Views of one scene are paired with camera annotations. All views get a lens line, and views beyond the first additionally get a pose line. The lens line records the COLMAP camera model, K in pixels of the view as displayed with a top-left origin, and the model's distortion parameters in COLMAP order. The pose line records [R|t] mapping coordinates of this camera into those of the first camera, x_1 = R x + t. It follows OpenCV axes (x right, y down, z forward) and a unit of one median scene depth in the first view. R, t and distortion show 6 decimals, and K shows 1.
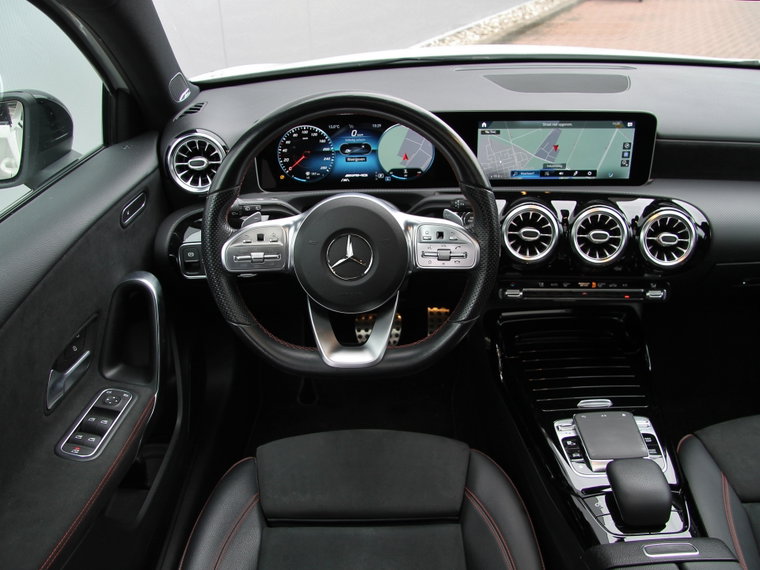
lens RADIAL K [[665.4, 0, 378.8], [0, 665.4, 295.7], [0, 0, 1]] dist [-0.164284, 0.068649]
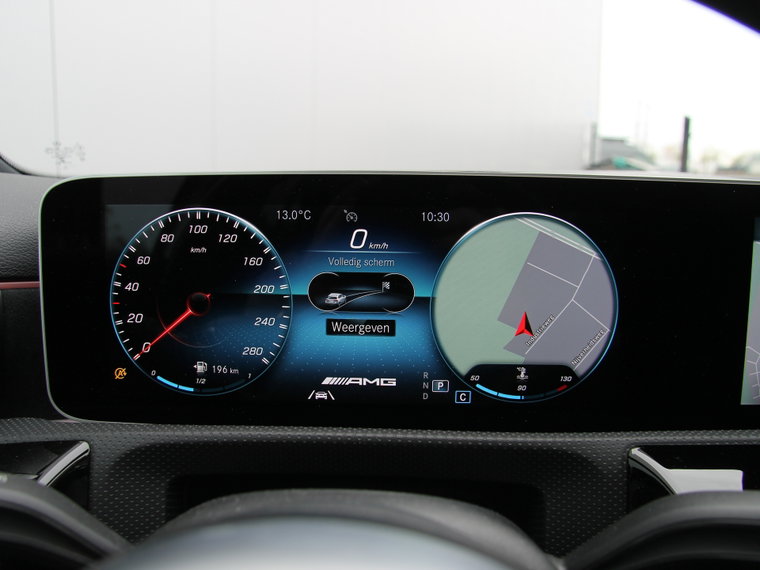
lens RADIAL K [[665.4, 0, 386.8], [0, 665.4, 291.8], [0, 0, 1]] dist [-0.164284, 0.068649]
pose [[0.999130, 0.039308, -0.013950, -0.019254], [-0.041702, 0.934746, -0.352860, -0.116965], [-0.000831, 0.353135, 0.935572, 0.720834]]
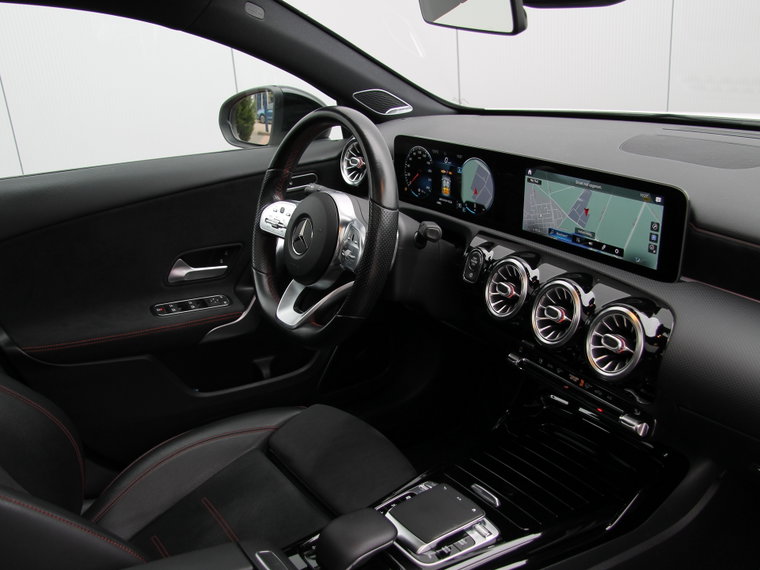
lens RADIAL K [[788.4, 0, 379.7], [0, 788.4, 291.8], [0, 0, 1]] dist [-0.084521, 0.000000]
pose [[0.540794, 0.286341, -0.790918, 0.975273], [-0.382286, 0.921225, 0.072127, -0.099770], [0.749266, 0.263351, 0.607657, 0.195230]]
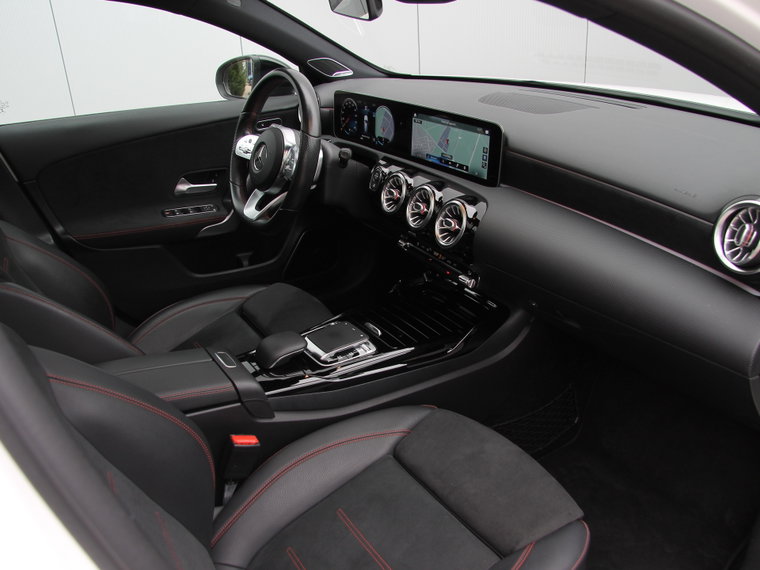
lens RADIAL K [[665.4, 0, 378.9], [0, 665.4, 290.7], [0, 0, 1]] dist [-0.164284, 0.068649]
pose [[0.536729, 0.361677, -0.762307, 1.288795], [-0.404047, 0.903317, 0.144095, -0.095138], [0.740721, 0.230668, 0.630971, 0.157130]]
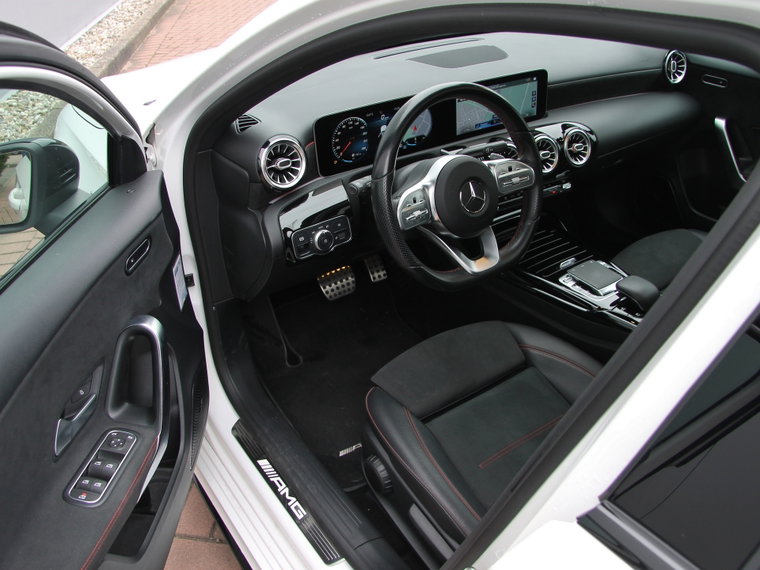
lens RADIAL K [[665.4, 0, 383.1], [0, 665.4, 284.4], [0, 0, 1]] dist [-0.164284, 0.068649]
pose [[0.825291, -0.297286, 0.480121, -0.757499], [0.283042, 0.953468, 0.103850, -0.066164], [-0.488654, 0.050188, 0.871033, -0.118179]]
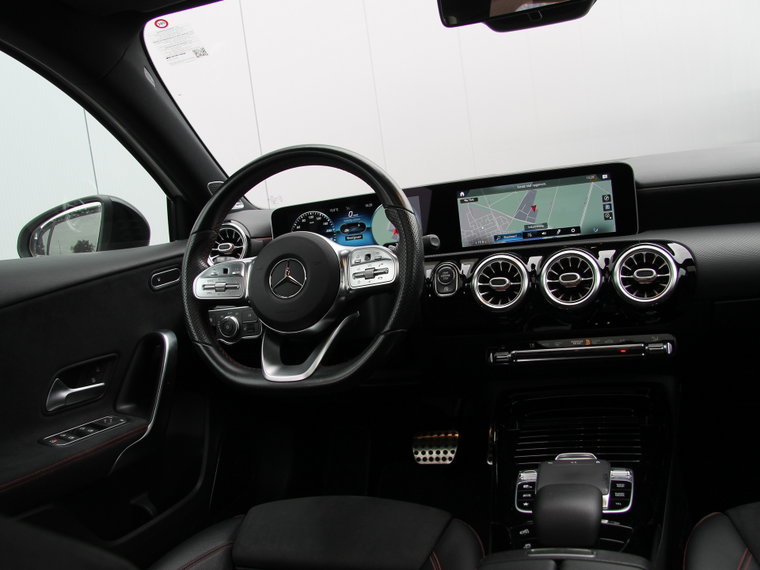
lens RADIAL K [[665.4, 0, 382.5], [0, 665.4, 298.3], [0, 0, 1]] dist [-0.164284, 0.068649]
pose [[0.944733, -0.055537, -0.323102, 0.373921], [-0.063295, 0.936107, -0.345974, 0.279663], [0.321673, 0.347304, 0.880856, 0.061164]]
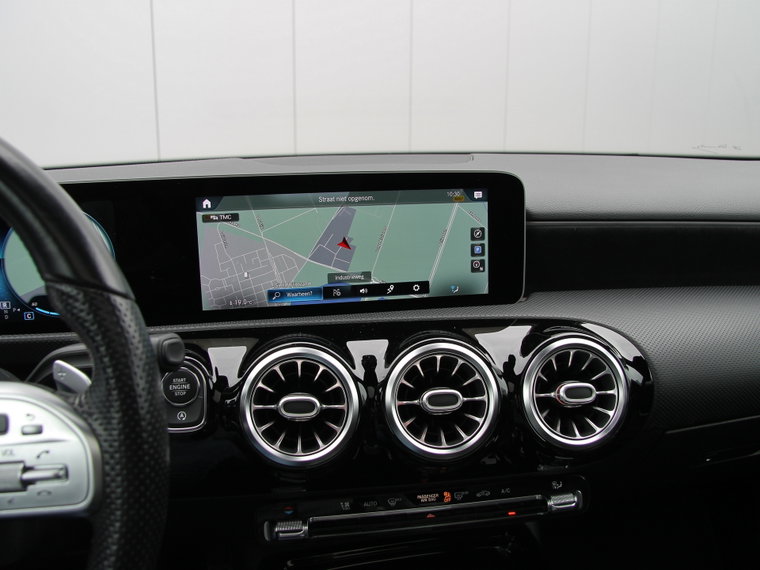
lens RADIAL K [[665.4, 0, 386.7], [0, 665.4, 289.5], [0, 0, 1]] dist [-0.164284, 0.068649]
pose [[0.978122, -0.033168, 0.205373, 0.189313], [0.092944, 0.952876, -0.288771, -0.029291], [-0.186117, 0.301541, 0.935111, 0.495762]]
